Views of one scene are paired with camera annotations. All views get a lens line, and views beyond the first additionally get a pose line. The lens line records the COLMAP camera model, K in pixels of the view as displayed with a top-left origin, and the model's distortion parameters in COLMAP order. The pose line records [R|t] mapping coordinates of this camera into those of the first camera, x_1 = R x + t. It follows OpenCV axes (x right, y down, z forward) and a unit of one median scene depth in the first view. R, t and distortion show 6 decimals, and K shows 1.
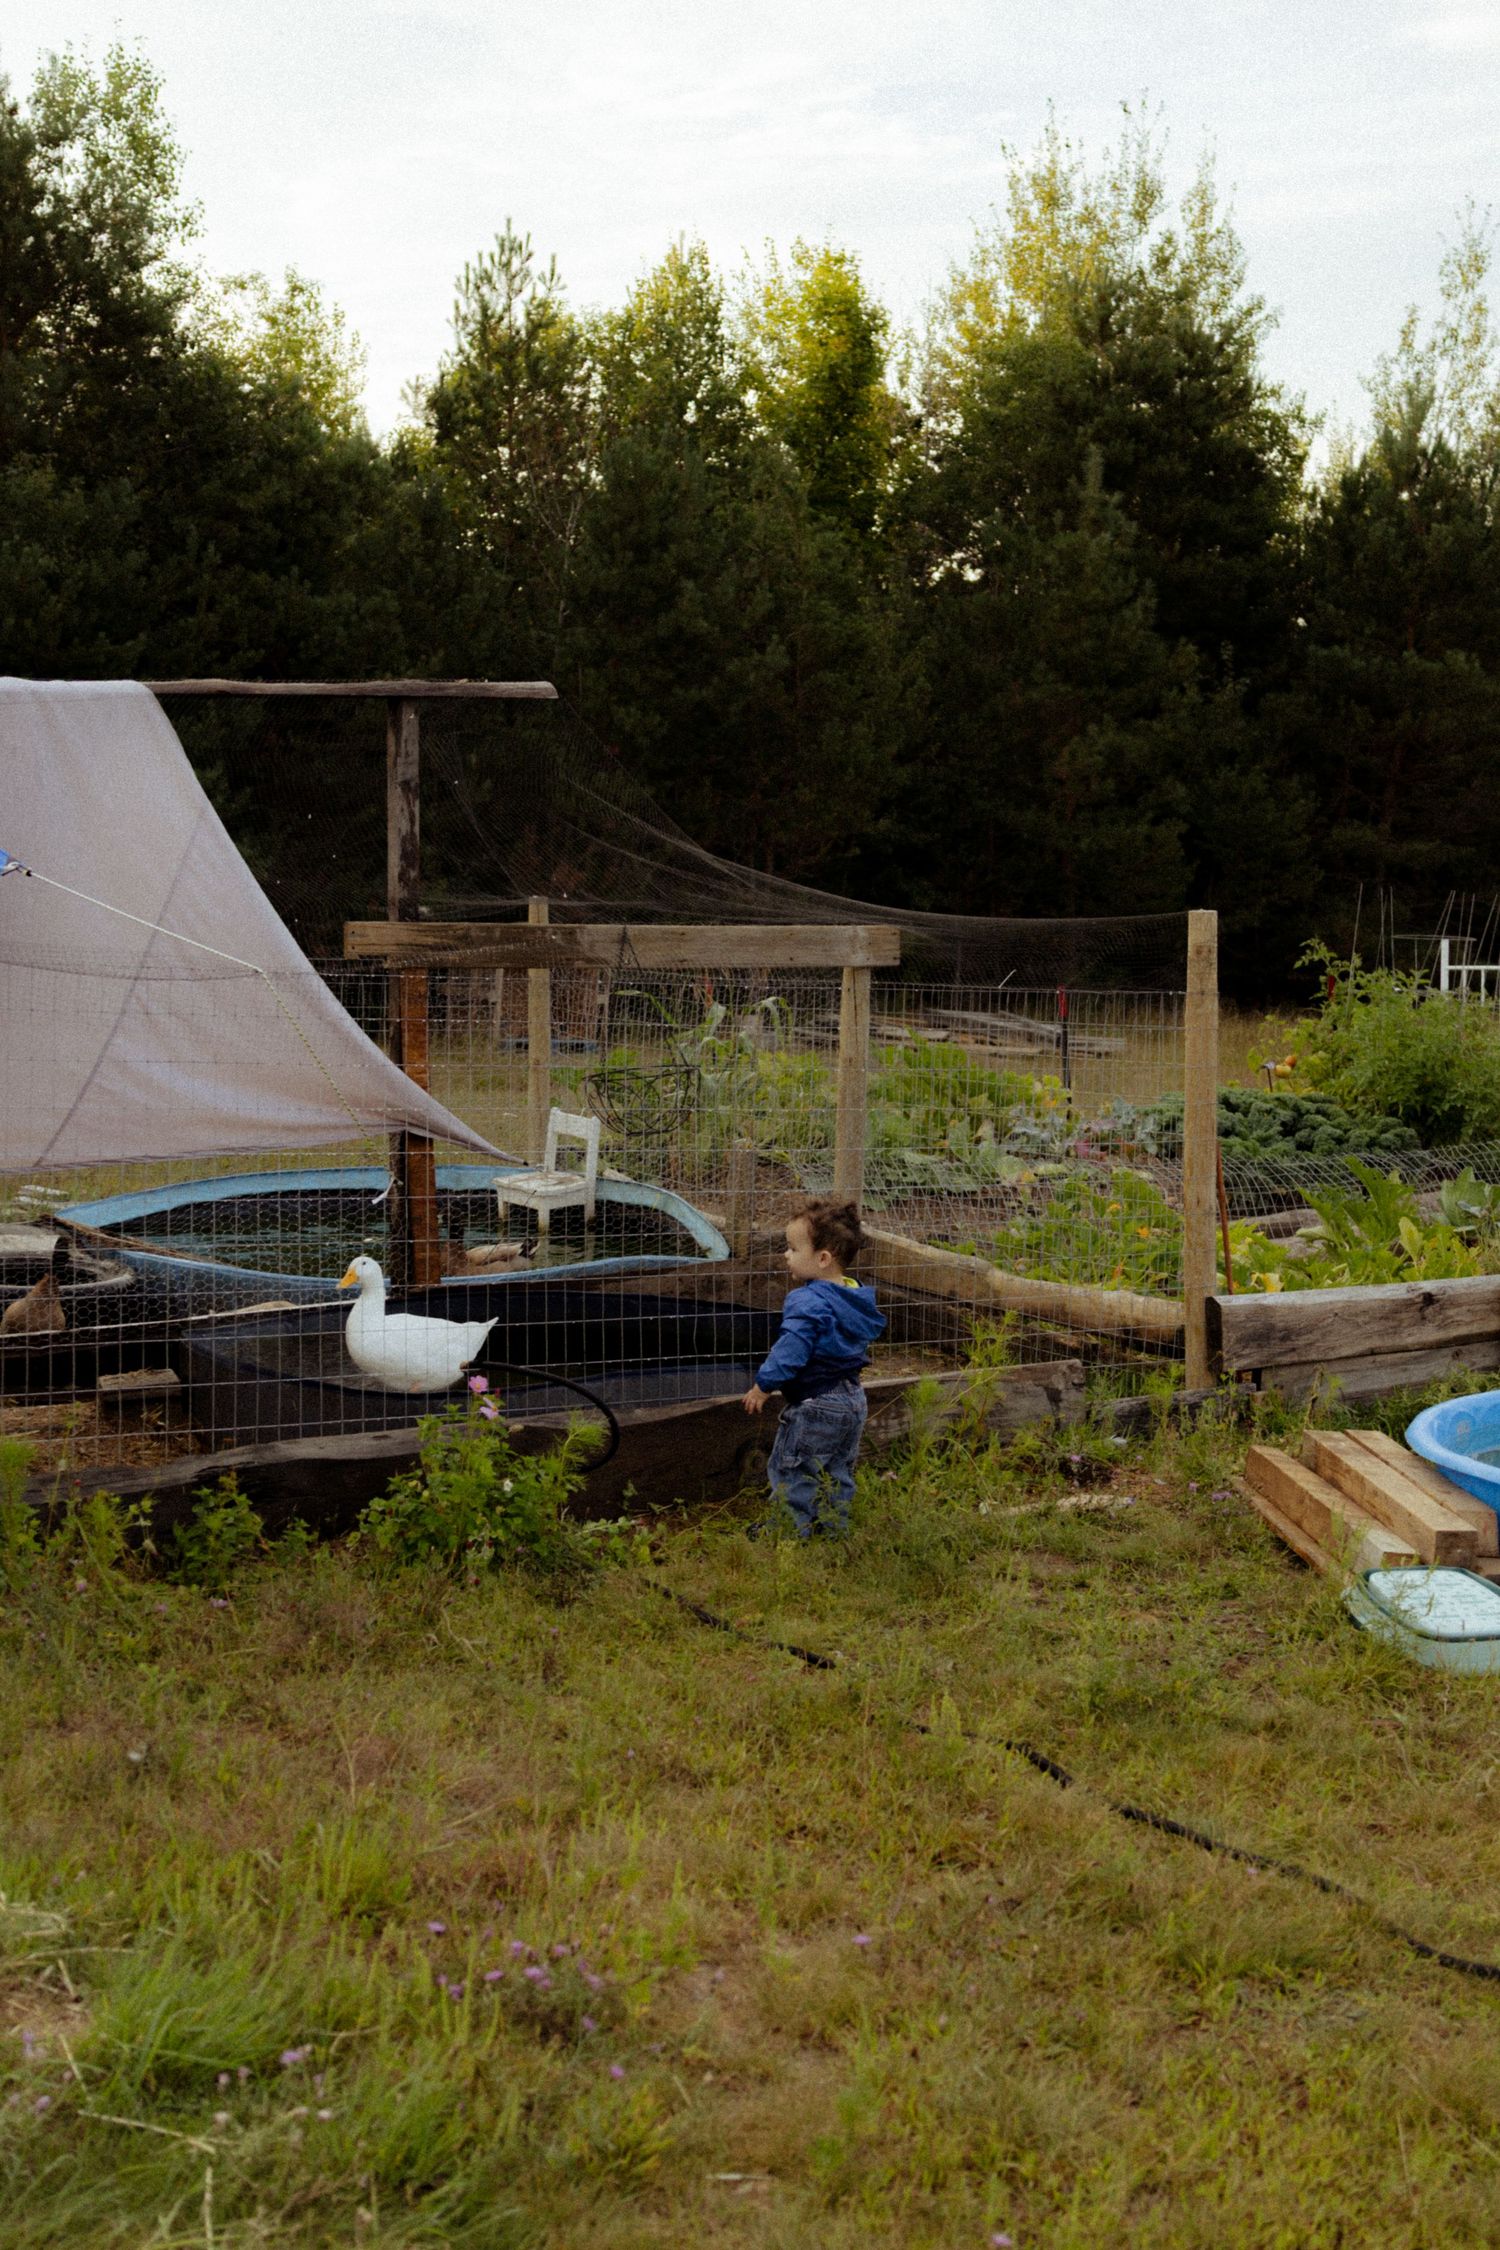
lens RADIAL K [[2471.4, 0, 750.0], [0, 2471.4, 1125.0], [0, 0, 1]] dist [0.000974, 0.006446]
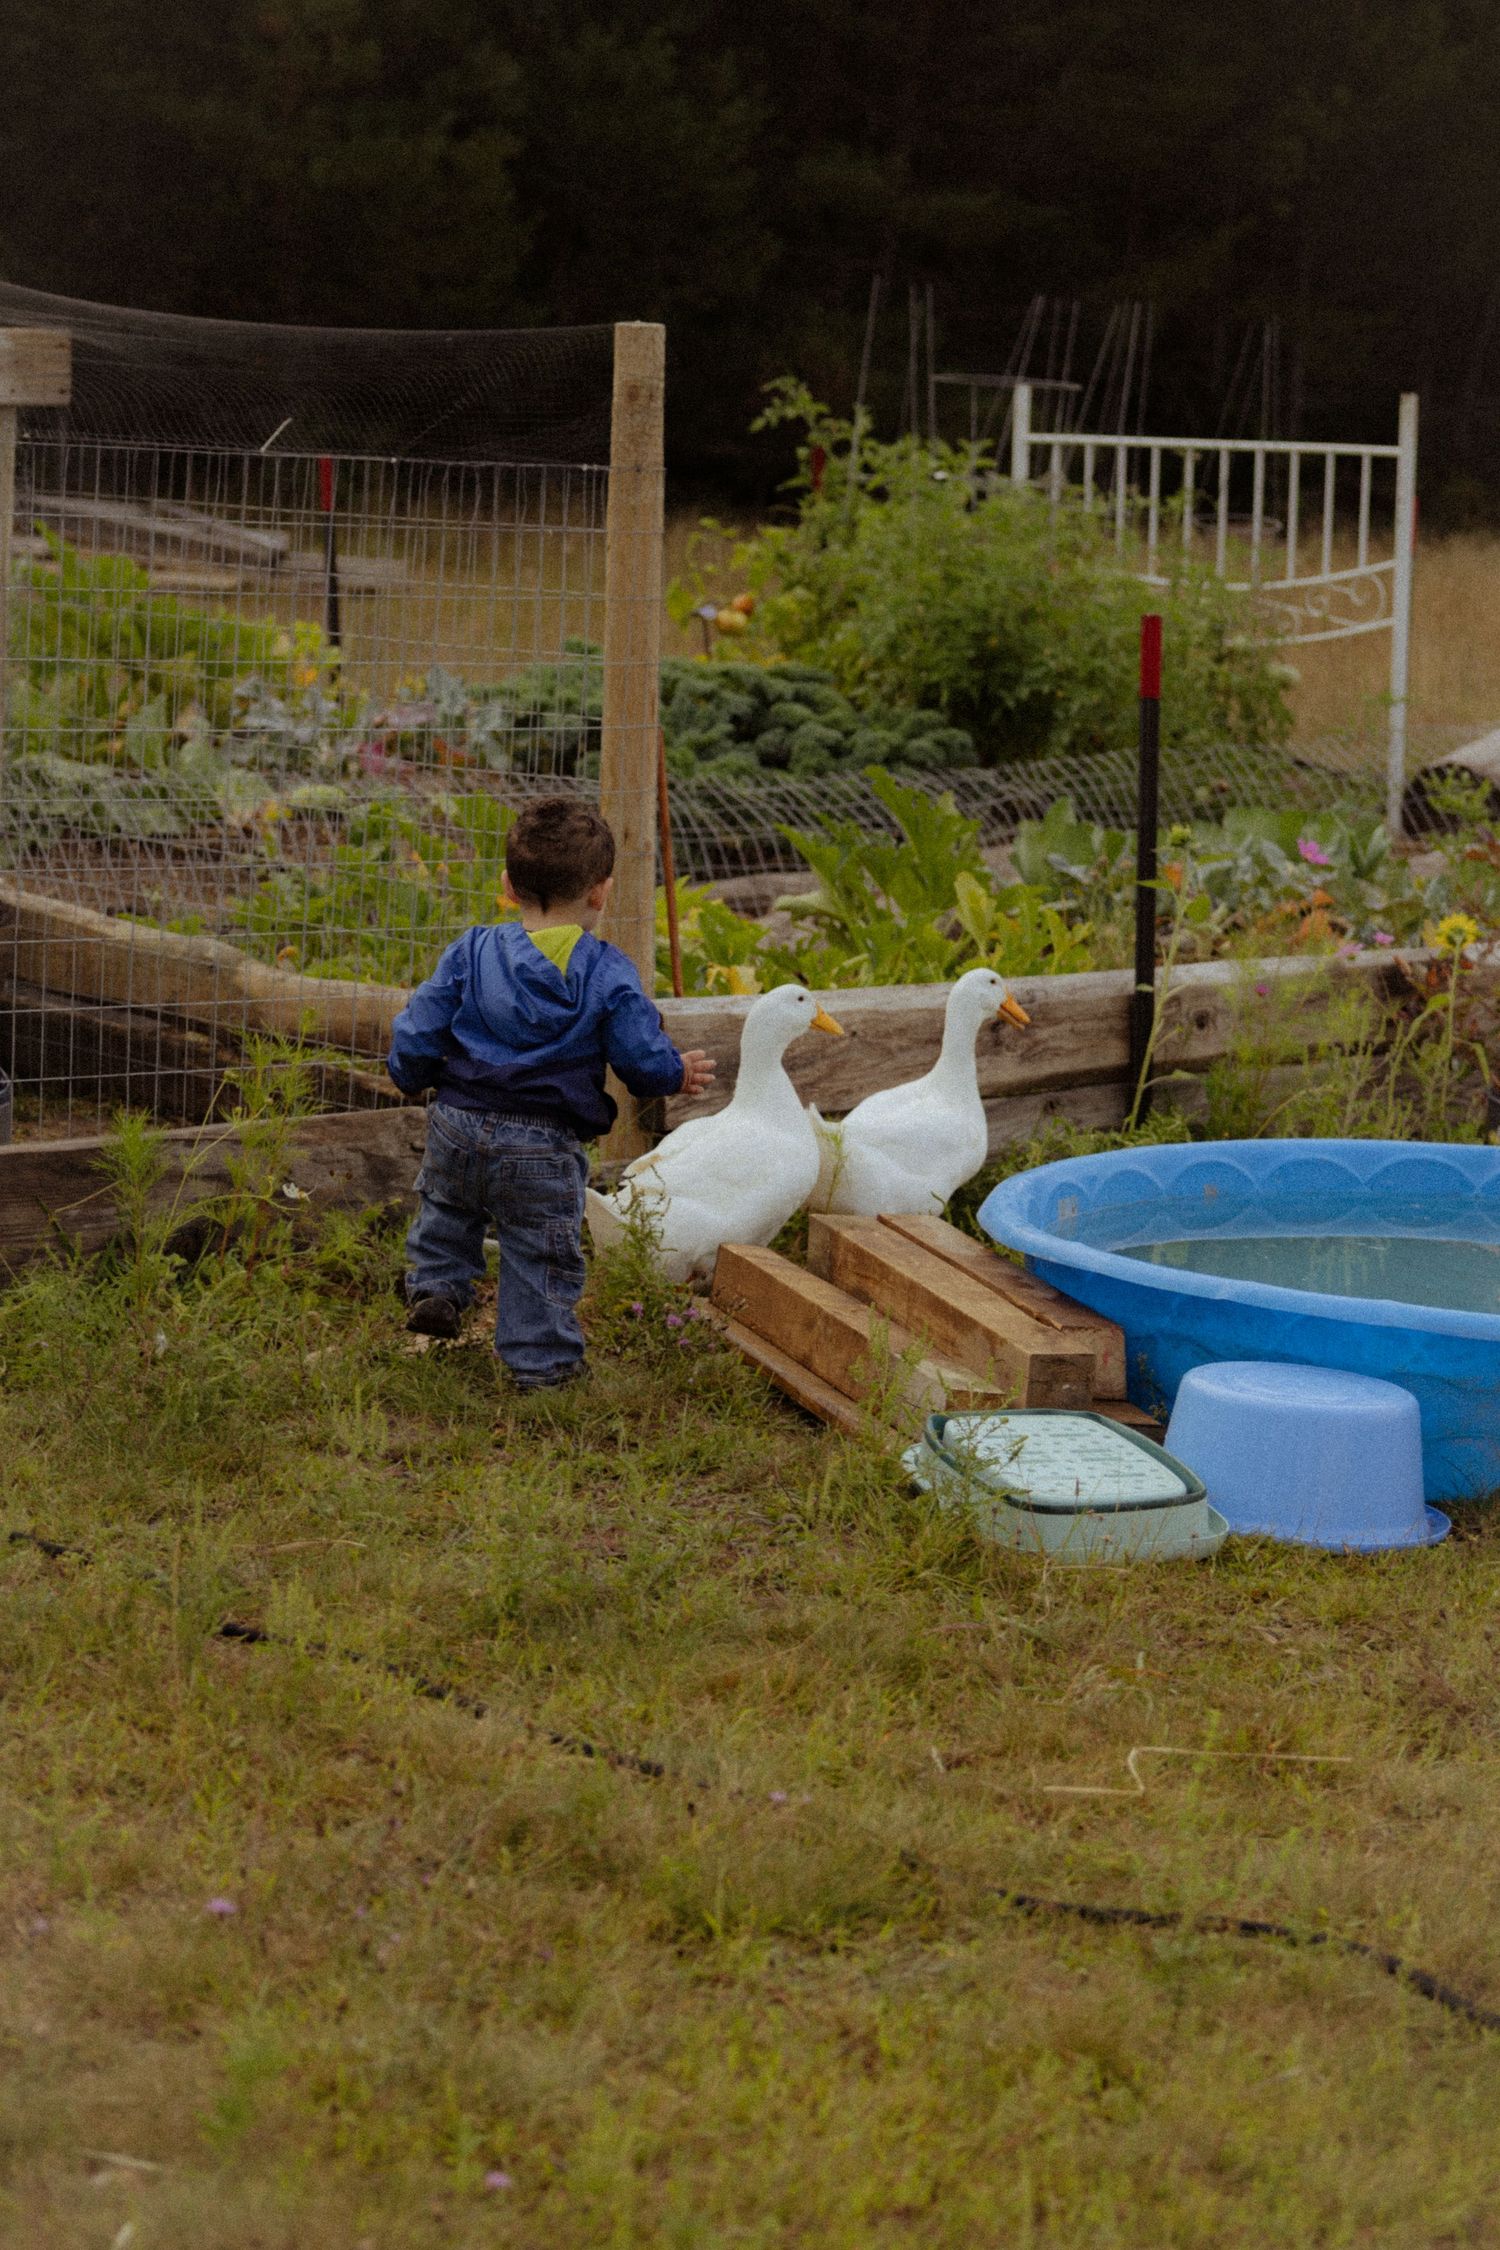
lens RADIAL K [[5079.9, 0, 750.0], [0, 5079.9, 1125.0], [0, 0, 1]] dist [0.011926, 0.058539]
pose [[0.974145, -0.002982, 0.225904, -0.038516], [-0.013908, 0.997225, 0.073136, 0.007788], [-0.225495, -0.074387, 0.971400, -0.105566]]
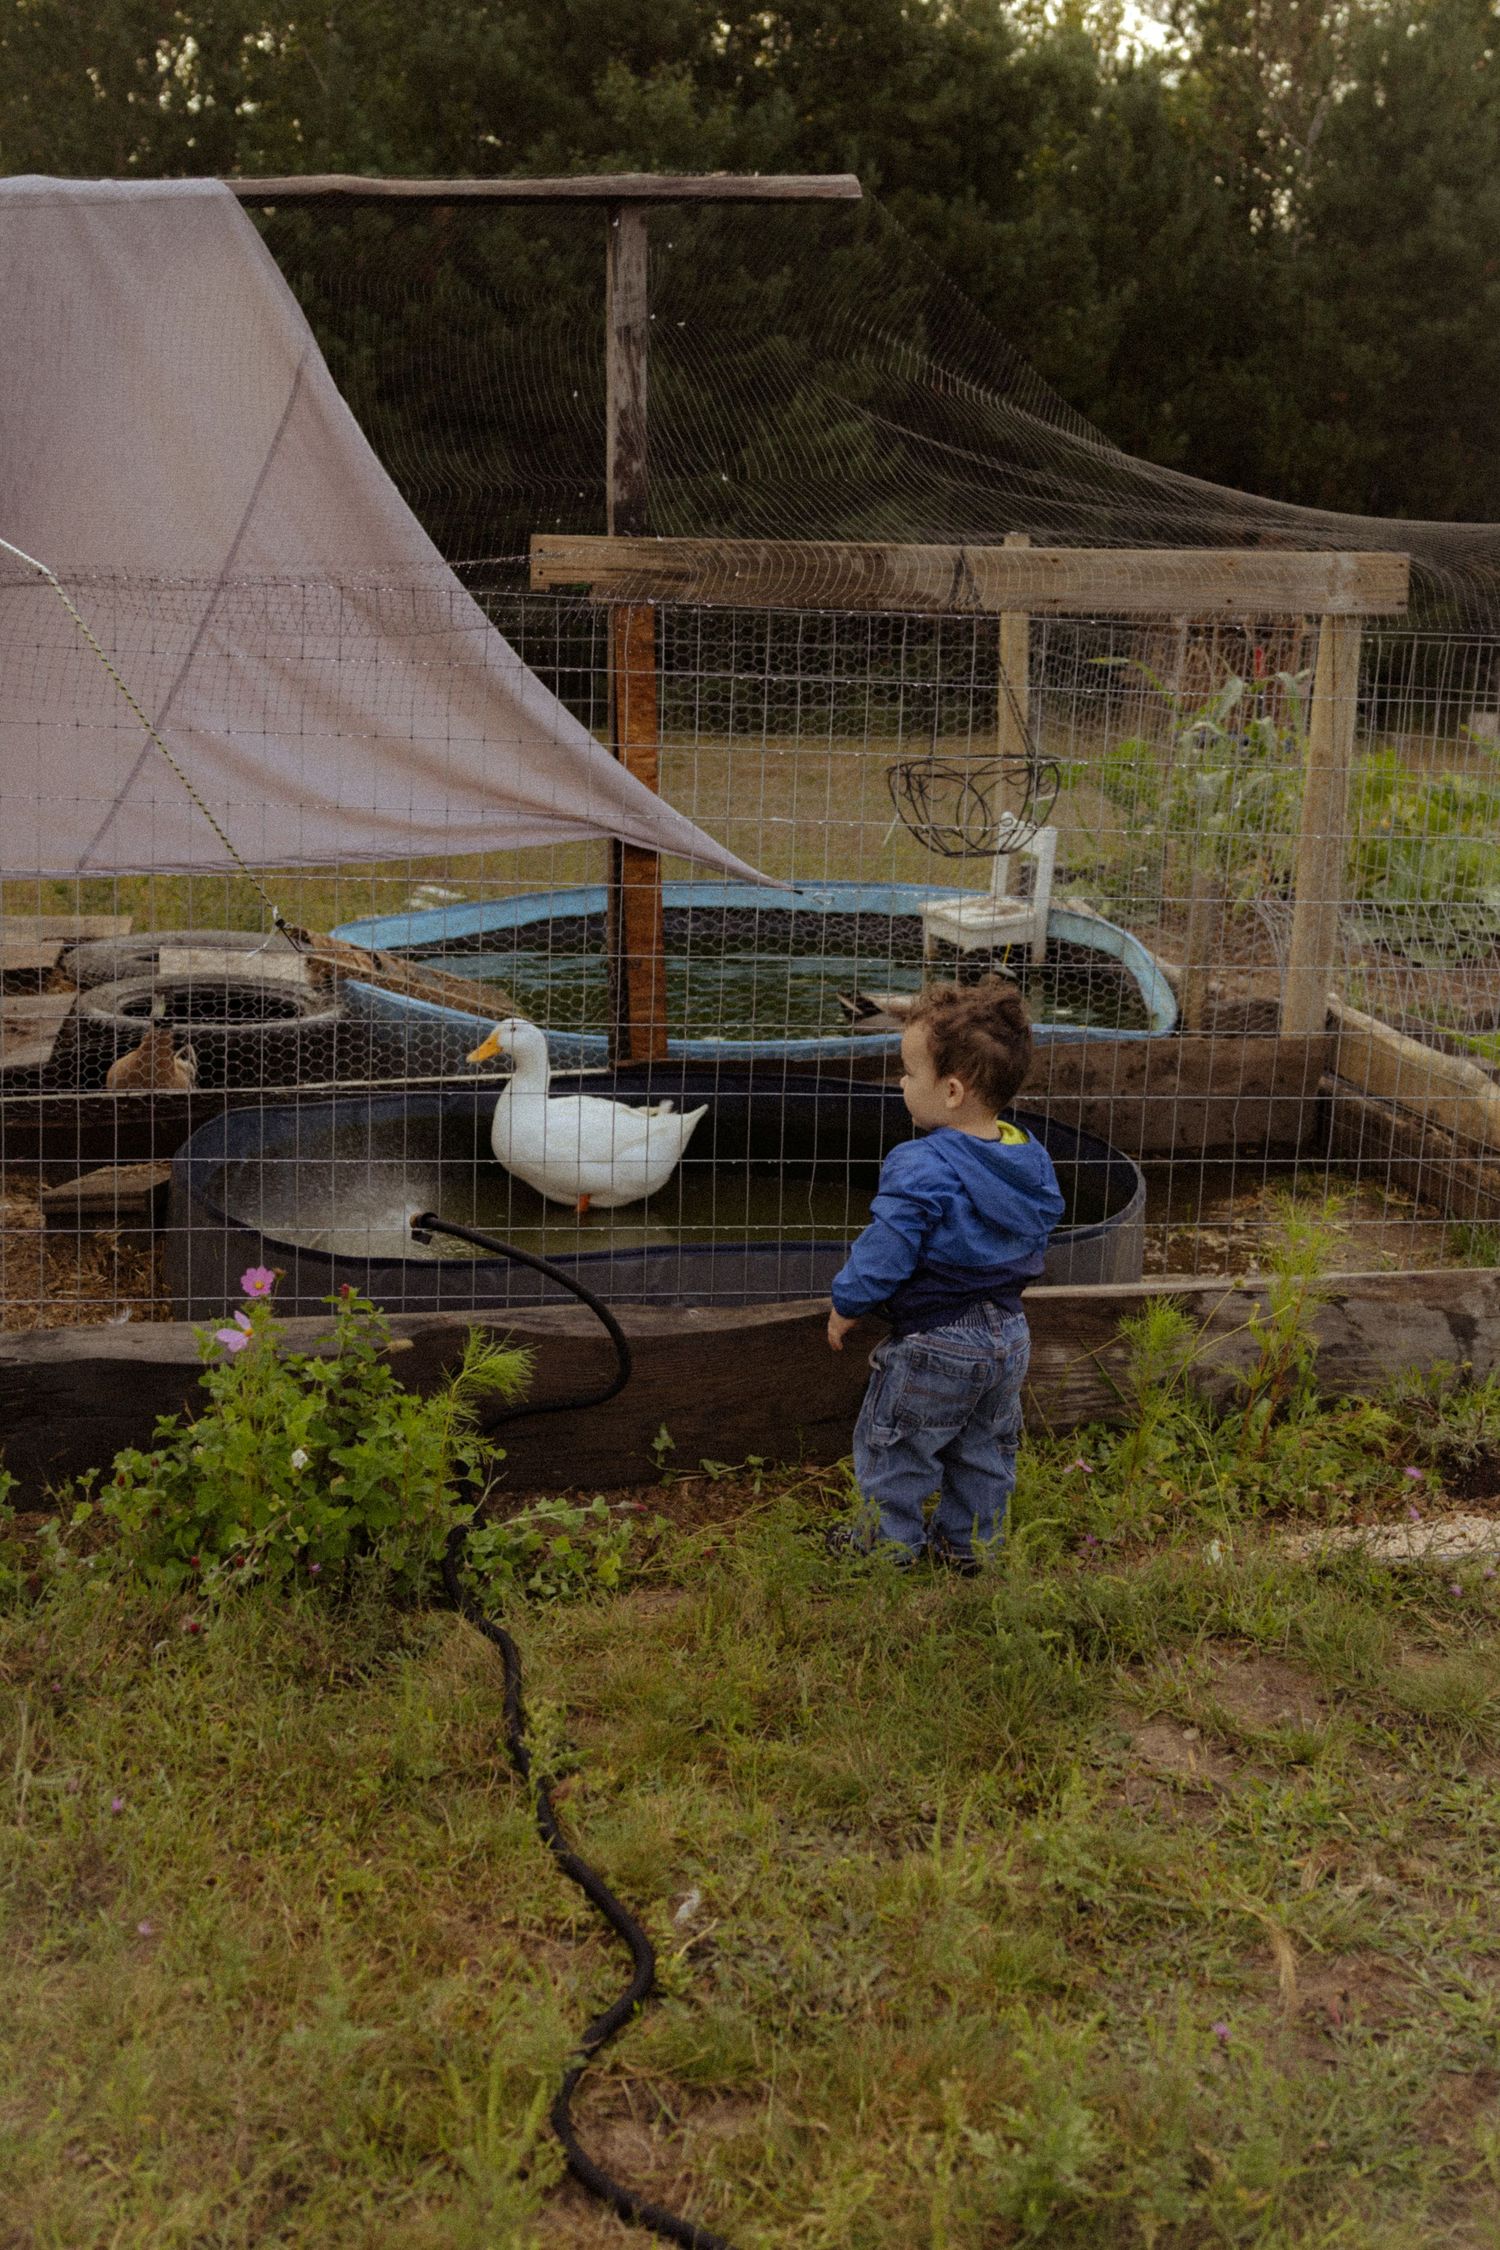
lens RADIAL K [[2471.4, 0, 750.0], [0, 2471.4, 1125.0], [0, 0, 1]] dist [0.000974, 0.006446]
pose [[0.947520, 0.071407, -0.311620, 0.091163], [-0.033574, 0.991572, 0.125130, -0.004549], [0.317929, -0.108101, 0.941932, 0.250345]]
